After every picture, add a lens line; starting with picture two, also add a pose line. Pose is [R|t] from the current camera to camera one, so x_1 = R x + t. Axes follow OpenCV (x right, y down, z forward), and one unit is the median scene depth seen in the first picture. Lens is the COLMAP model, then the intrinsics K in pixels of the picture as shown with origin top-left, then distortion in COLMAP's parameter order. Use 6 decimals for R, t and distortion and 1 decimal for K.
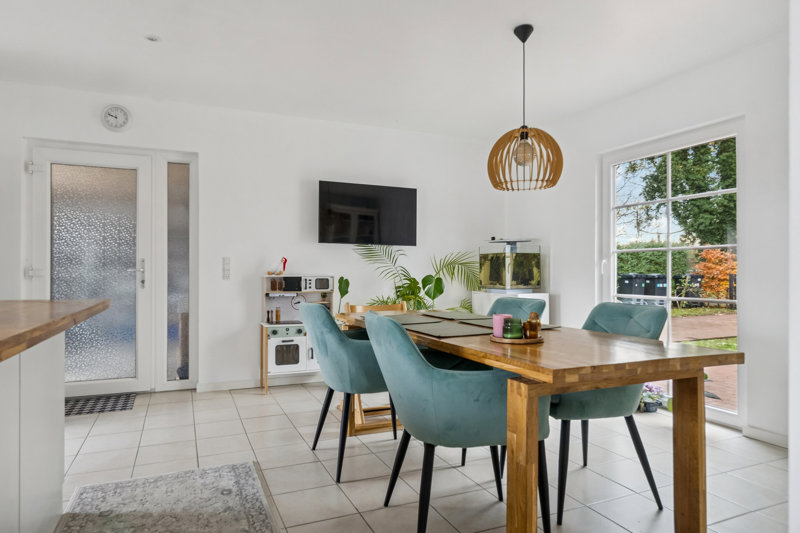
lens RADIAL K [[479.5, 0, 397.1], [0, 479.5, 270.3], [0, 0, 1]] dist [-0.009040, -0.004927]
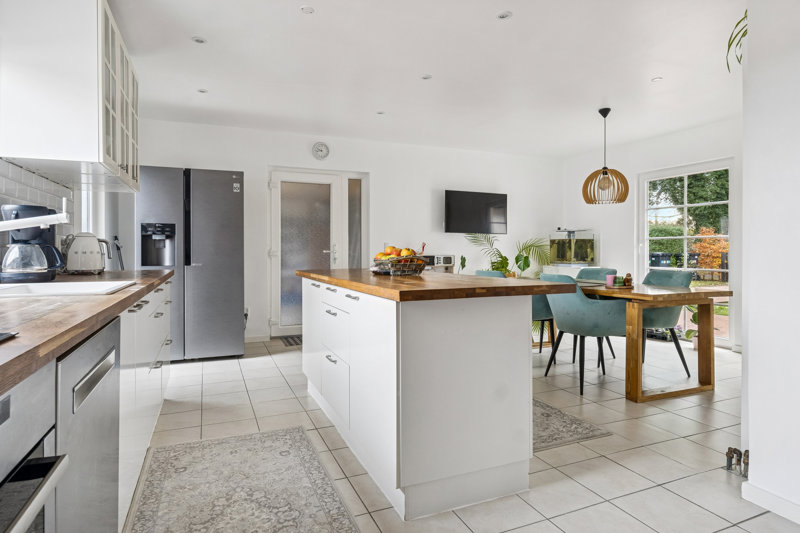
lens RADIAL K [[479.5, 0, 389.4], [0, 479.5, 254.5], [0, 0, 1]] dist [-0.009040, -0.004927]
pose [[0.999993, -0.002169, 0.003140, -0.338871], [0.002129, 0.999917, 0.012710, -0.009082], [-0.003168, -0.012703, 0.999914, -0.469047]]
